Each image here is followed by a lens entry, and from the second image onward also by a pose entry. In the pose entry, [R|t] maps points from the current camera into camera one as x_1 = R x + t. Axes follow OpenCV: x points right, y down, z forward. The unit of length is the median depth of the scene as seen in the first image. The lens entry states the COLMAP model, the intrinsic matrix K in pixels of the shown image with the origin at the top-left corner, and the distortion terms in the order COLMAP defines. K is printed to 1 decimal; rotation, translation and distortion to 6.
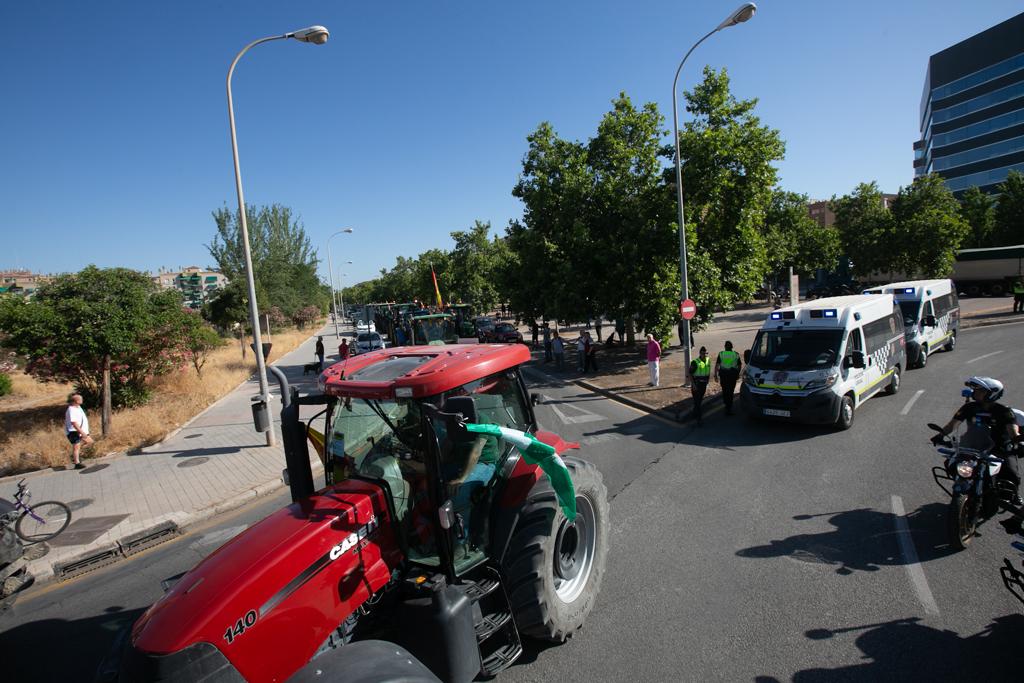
lens RADIAL K [[470.9, 0, 508.2], [0, 470.9, 336.7], [0, 0, 1]] dist [-0.065439, 0.027508]
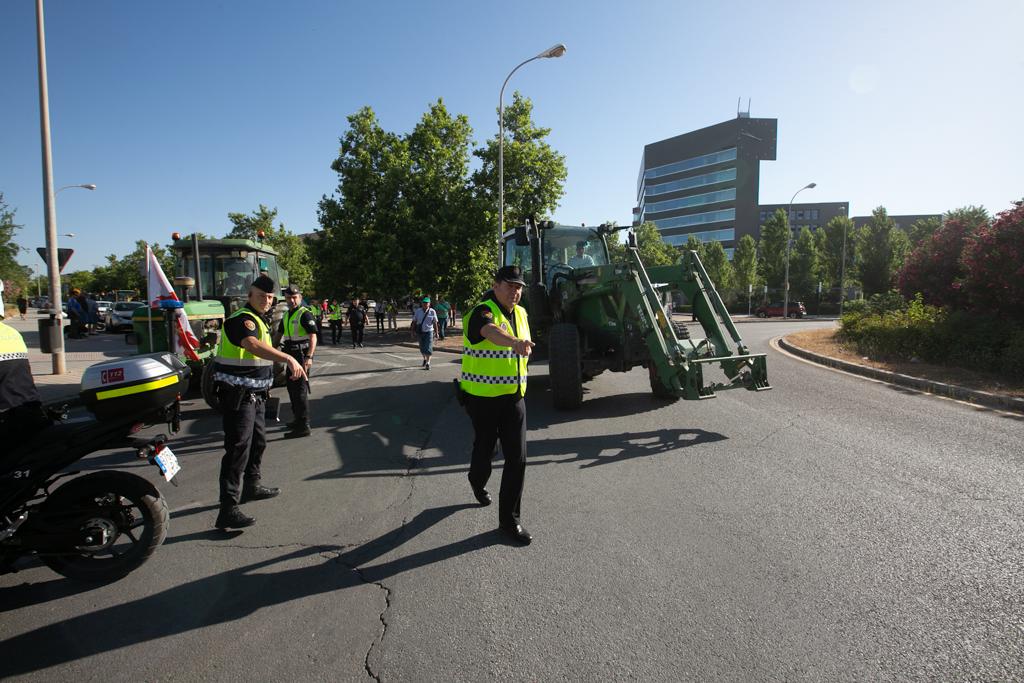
lens RADIAL K [[471.9, 0, 508.3], [0, 471.9, 336.5], [0, 0, 1]] dist [-0.058317, 0.021505]
pose [[0.886255, 0.052878, 0.460170, -0.113056], [-0.031400, 0.998036, -0.054208, 0.118852], [-0.462133, 0.033593, 0.886174, -0.054558]]
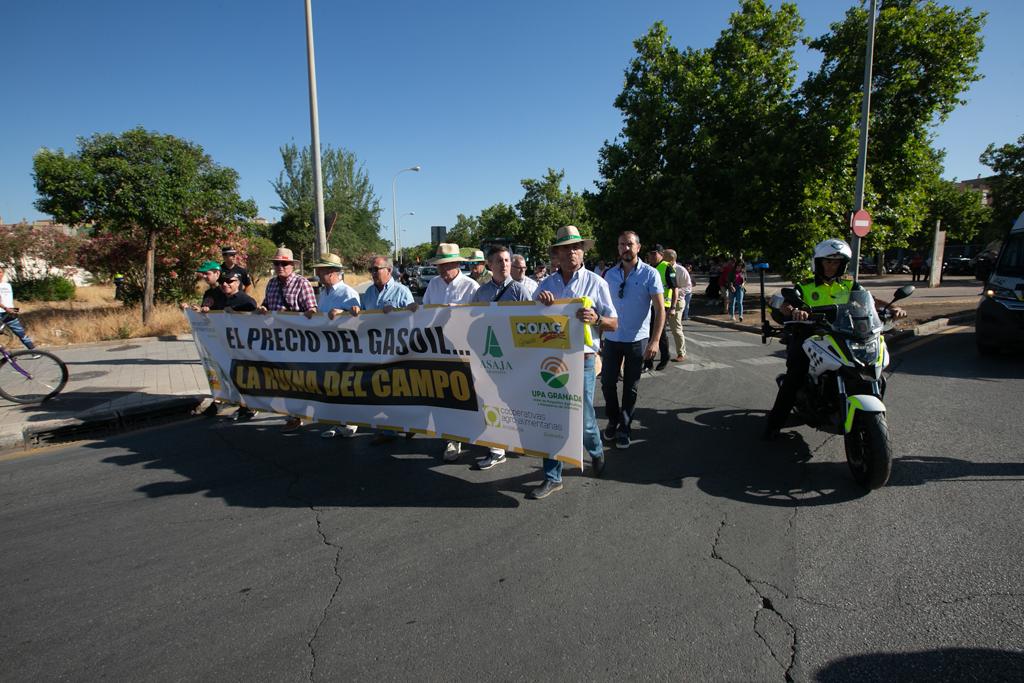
lens RADIAL K [[471.9, 0, 508.3], [0, 471.9, 336.5], [0, 0, 1]] dist [-0.058317, 0.021505]
pose [[0.991685, 0.079161, -0.101465, -0.075605], [-0.073362, 0.995519, 0.059666, 0.094804], [0.105733, -0.051726, 0.993048, 0.140104]]
